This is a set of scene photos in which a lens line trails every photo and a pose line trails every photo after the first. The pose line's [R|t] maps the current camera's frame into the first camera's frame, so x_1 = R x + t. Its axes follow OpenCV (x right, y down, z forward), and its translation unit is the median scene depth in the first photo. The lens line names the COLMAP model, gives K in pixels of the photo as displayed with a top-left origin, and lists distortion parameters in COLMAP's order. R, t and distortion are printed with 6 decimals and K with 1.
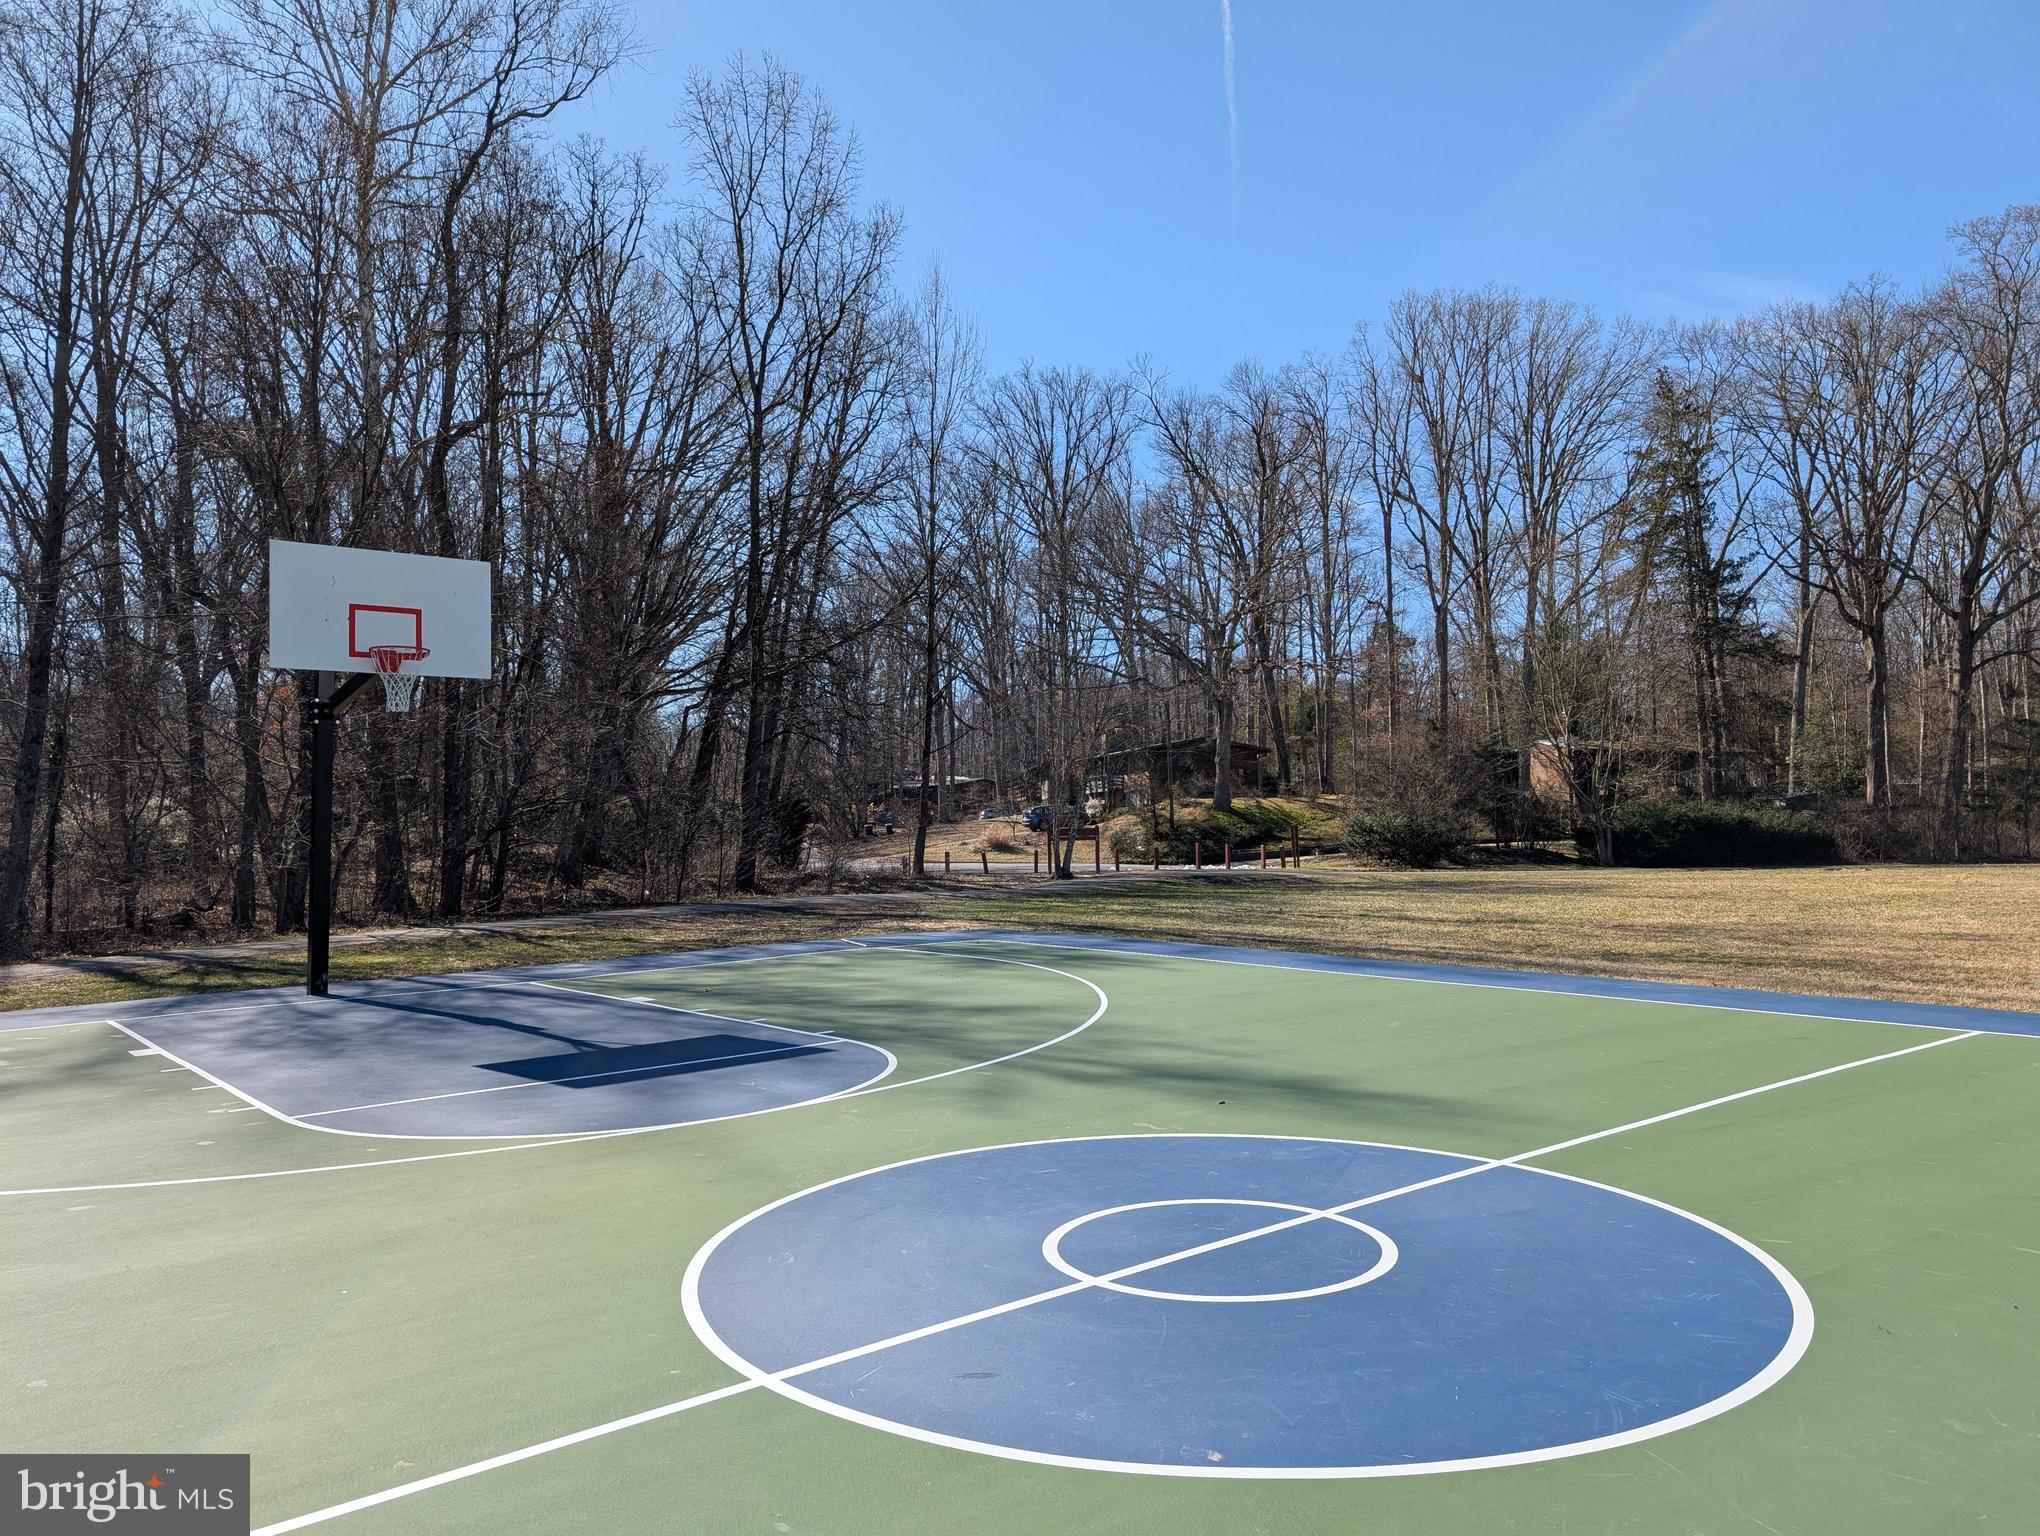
lens RADIAL K [[1435.8, 0, 1020.0], [0, 1435.8, 768.0], [0, 0, 1]] dist [0.003755, 0.000537]
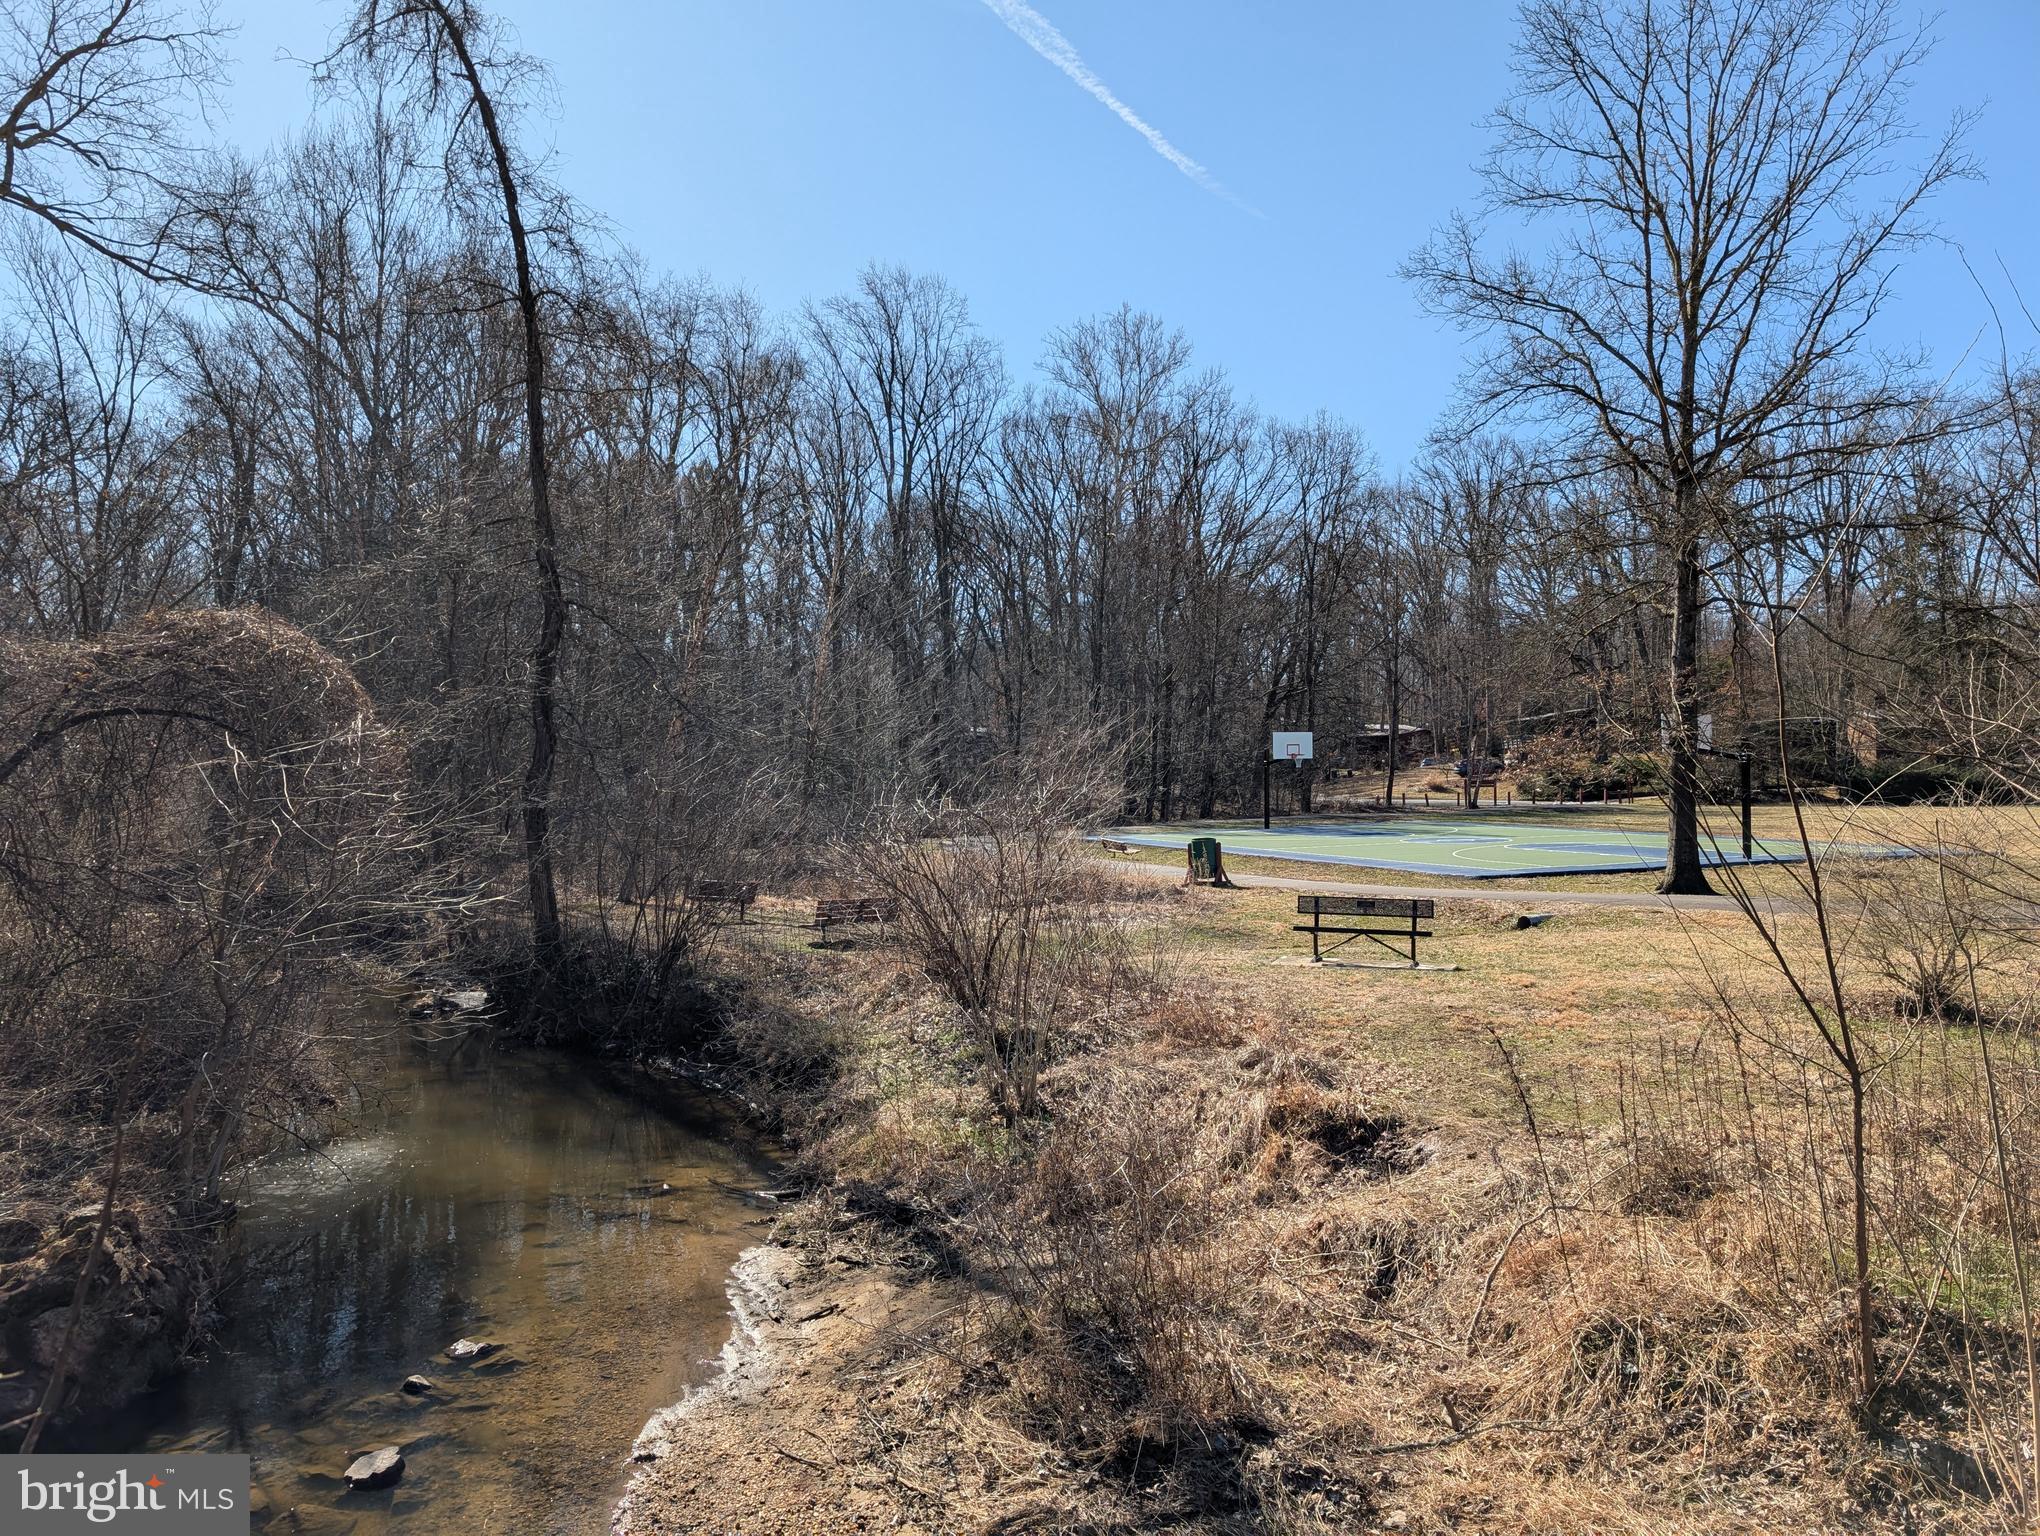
lens RADIAL K [[1435.8, 0, 1020.0], [0, 1435.8, 768.0], [0, 0, 1]] dist [0.003755, 0.000537]
pose [[0.955508, 0.001817, -0.294961, 0.011981], [0.011661, 0.998967, 0.043928, -0.035295], [0.294736, -0.045414, 0.954499, -0.527850]]
